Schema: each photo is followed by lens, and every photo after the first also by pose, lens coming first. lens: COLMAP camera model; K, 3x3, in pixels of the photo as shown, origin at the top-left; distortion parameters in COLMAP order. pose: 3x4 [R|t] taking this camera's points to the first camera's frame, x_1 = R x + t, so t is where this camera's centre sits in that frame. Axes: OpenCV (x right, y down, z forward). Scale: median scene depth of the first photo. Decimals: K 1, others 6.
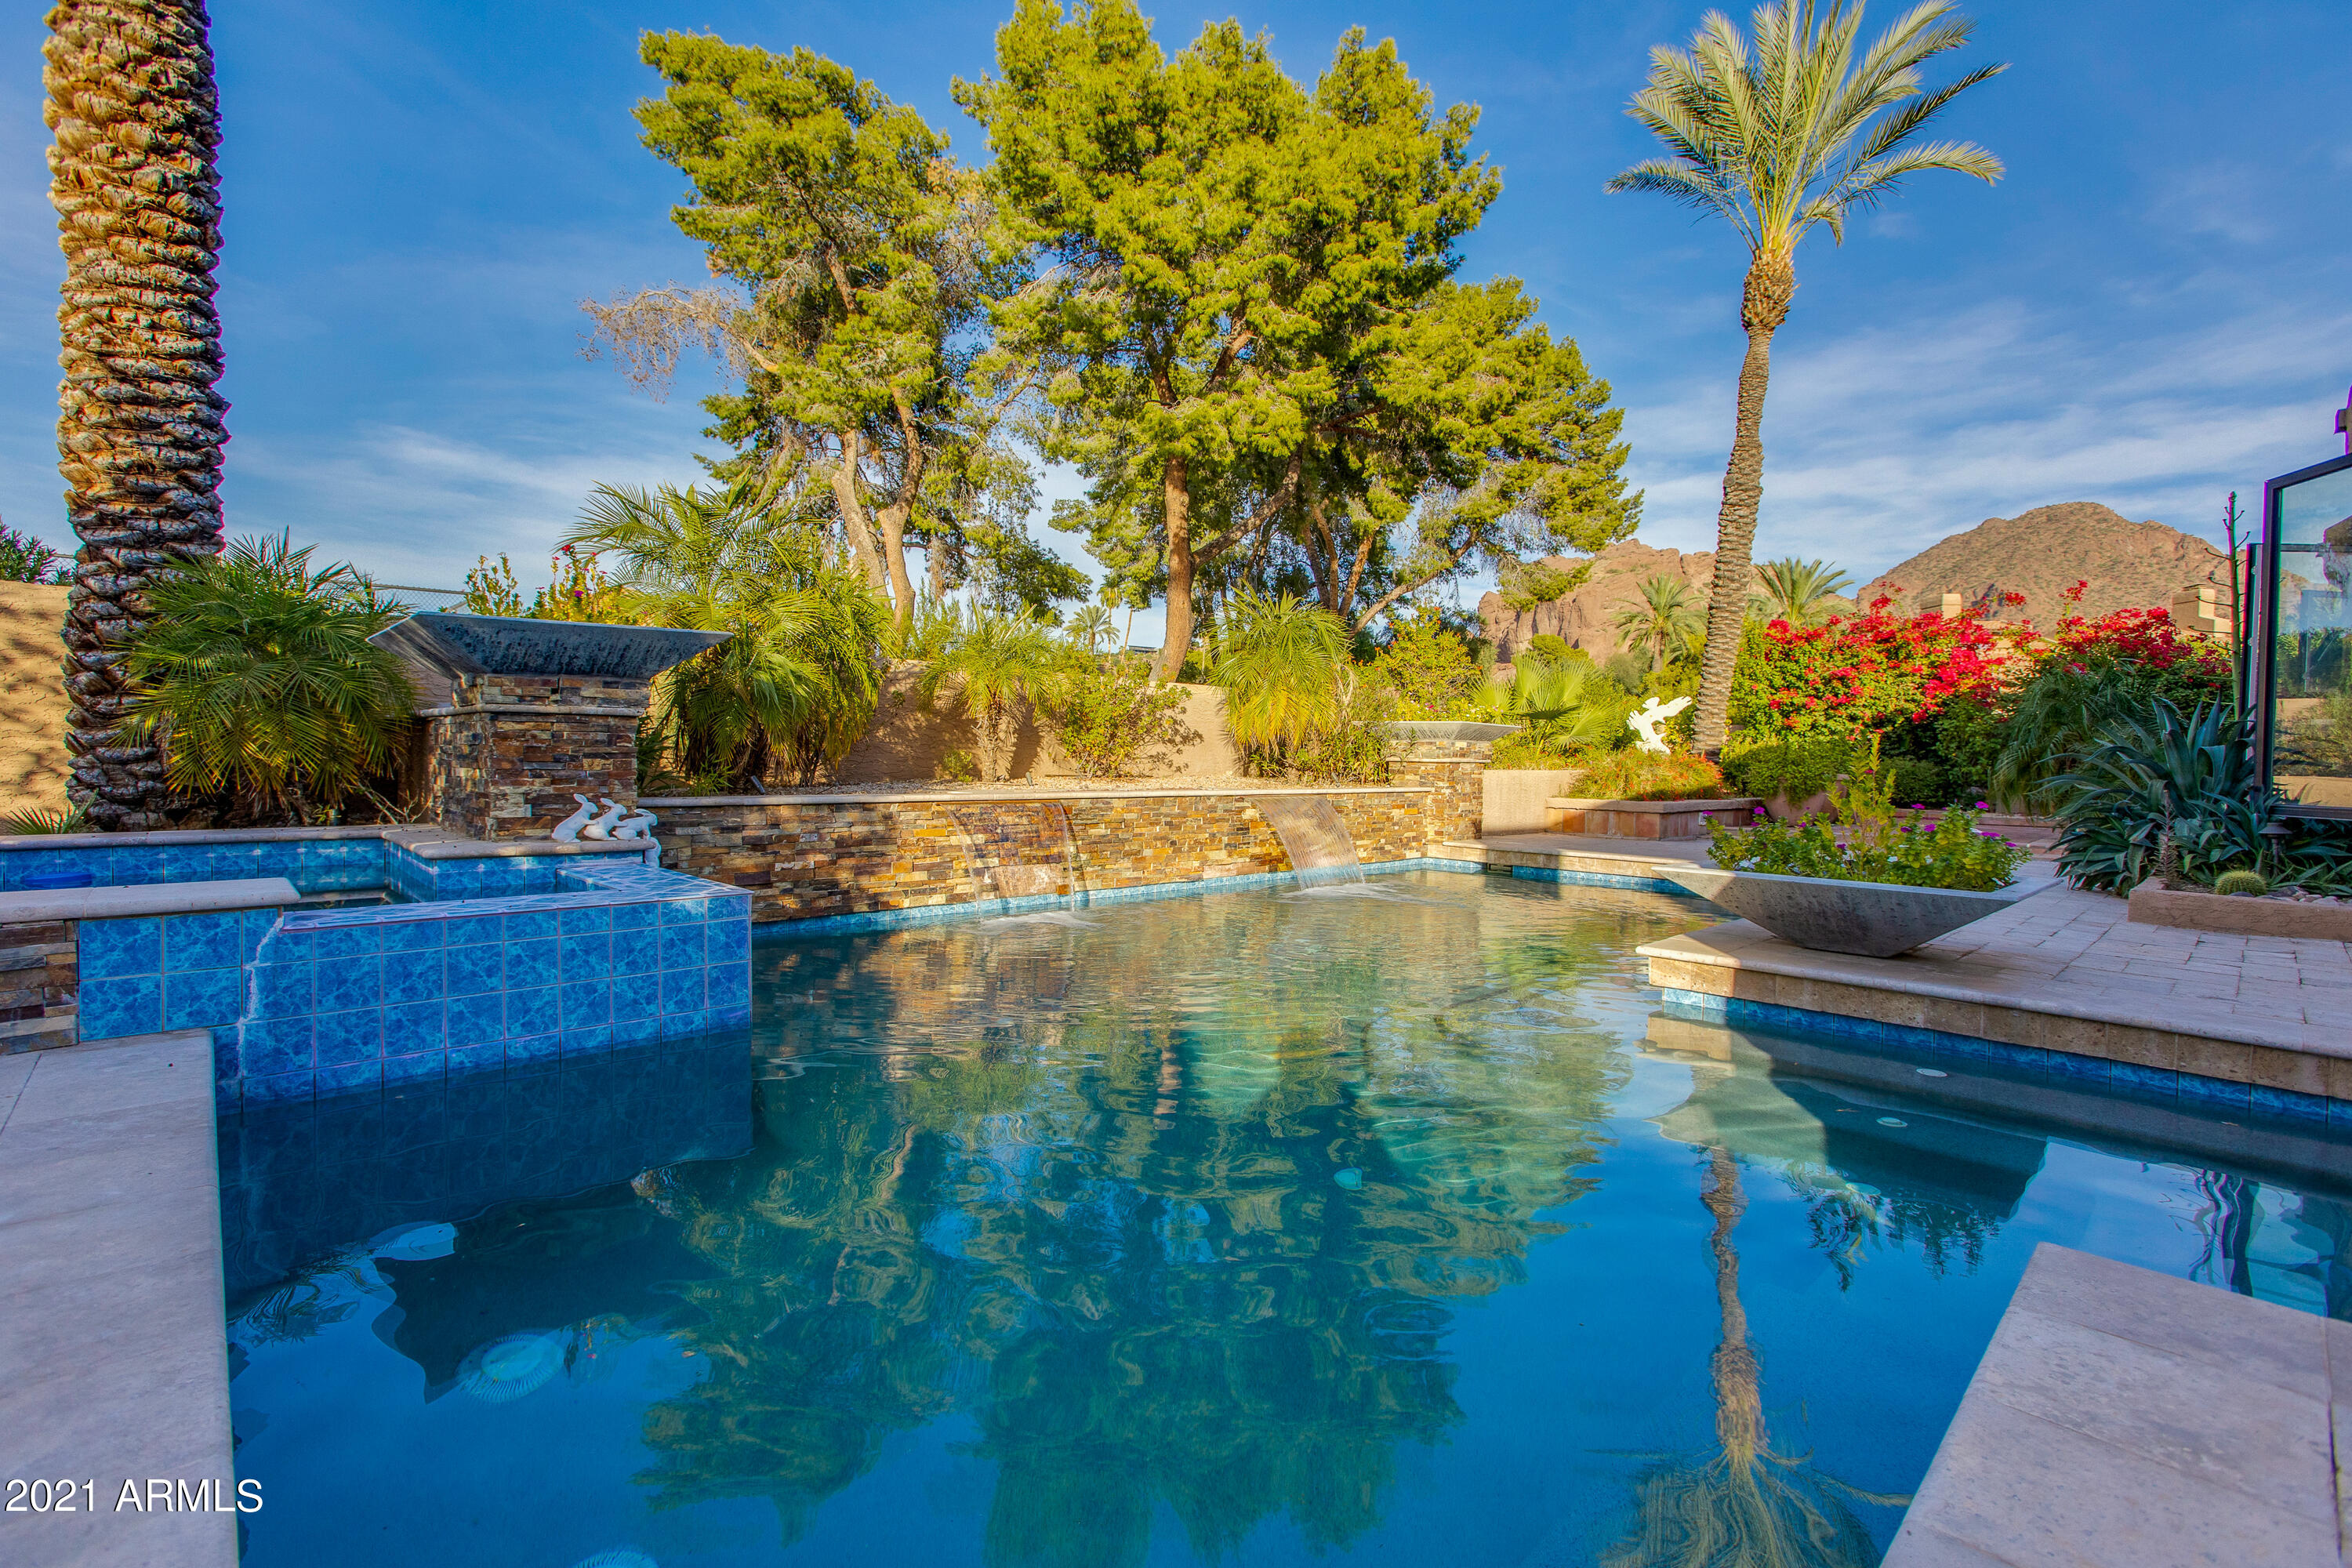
lens RADIAL K [[1098.4, 0, 1131.8], [0, 1098.4, 780.8], [0, 0, 1]] dist [-0.027511, 0.024749]
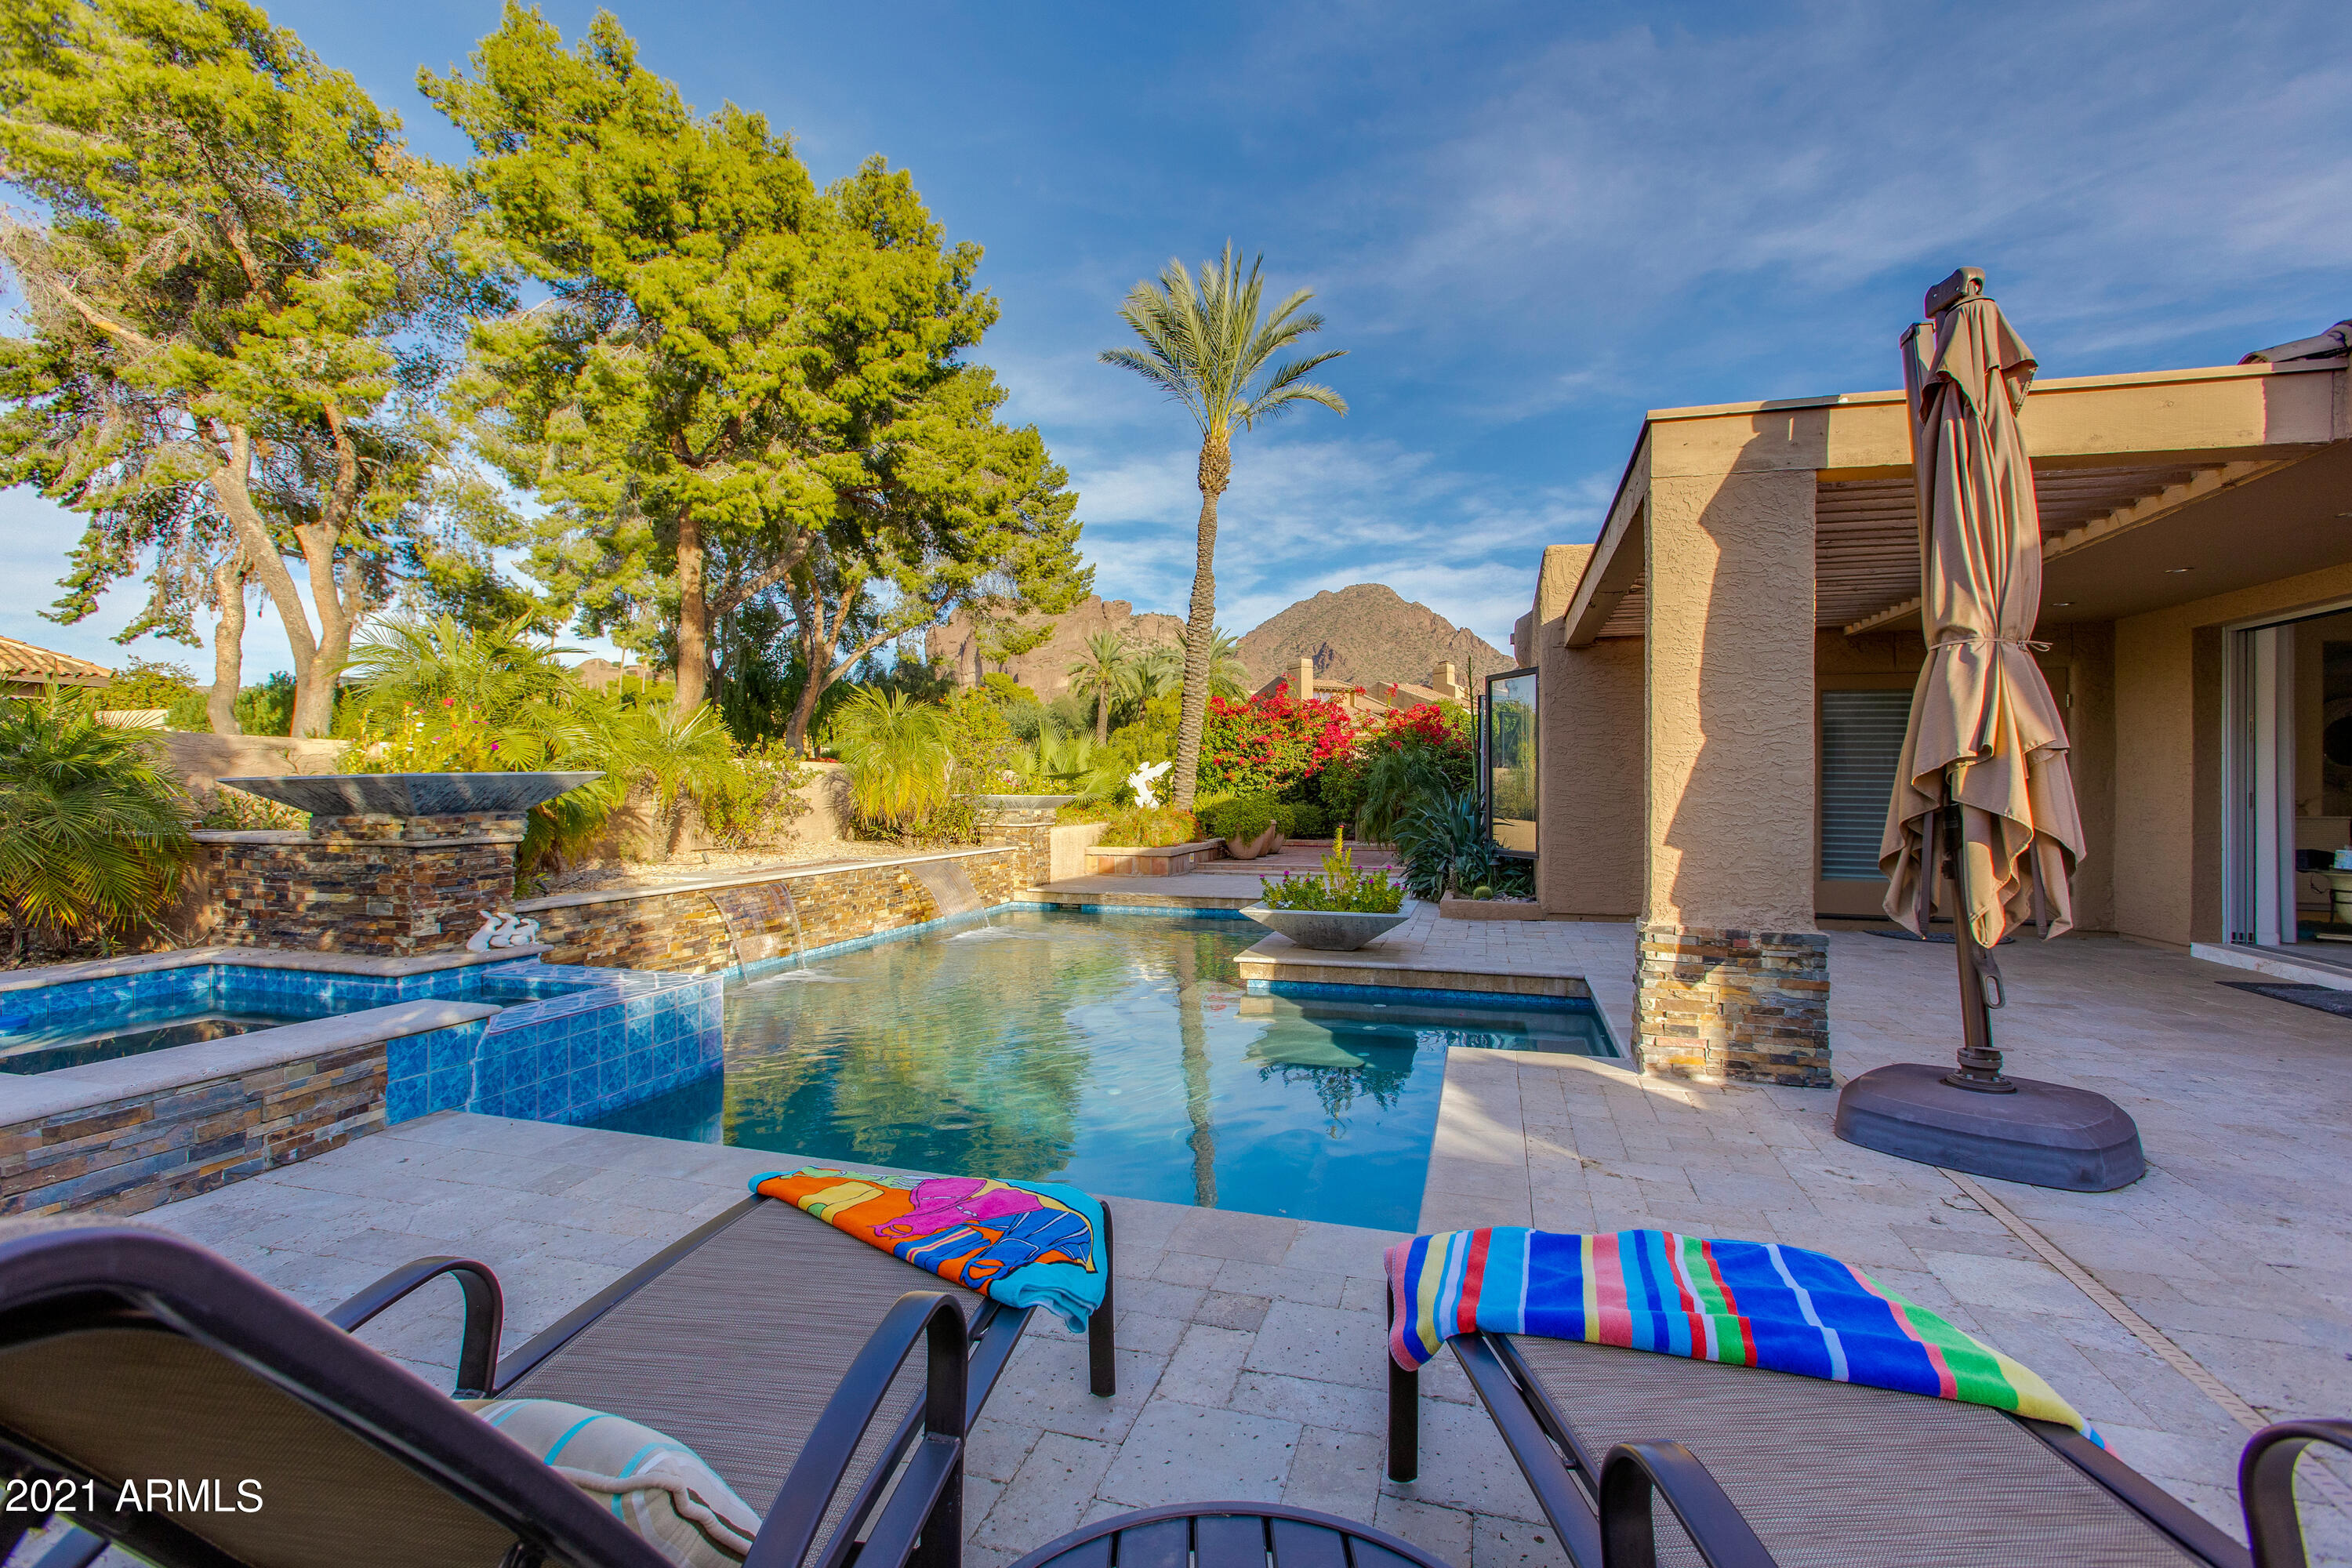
lens RADIAL K [[1067.1, 0, 1176.0], [0, 1067.1, 784.0], [0, 0, 1]] dist [-0.025506, 0.025800]
pose [[0.867346, -0.012516, 0.497549, -0.087044], [0.026439, 0.999431, -0.020948, -0.017005], [-0.497003, 0.031324, 0.867183, -0.081466]]
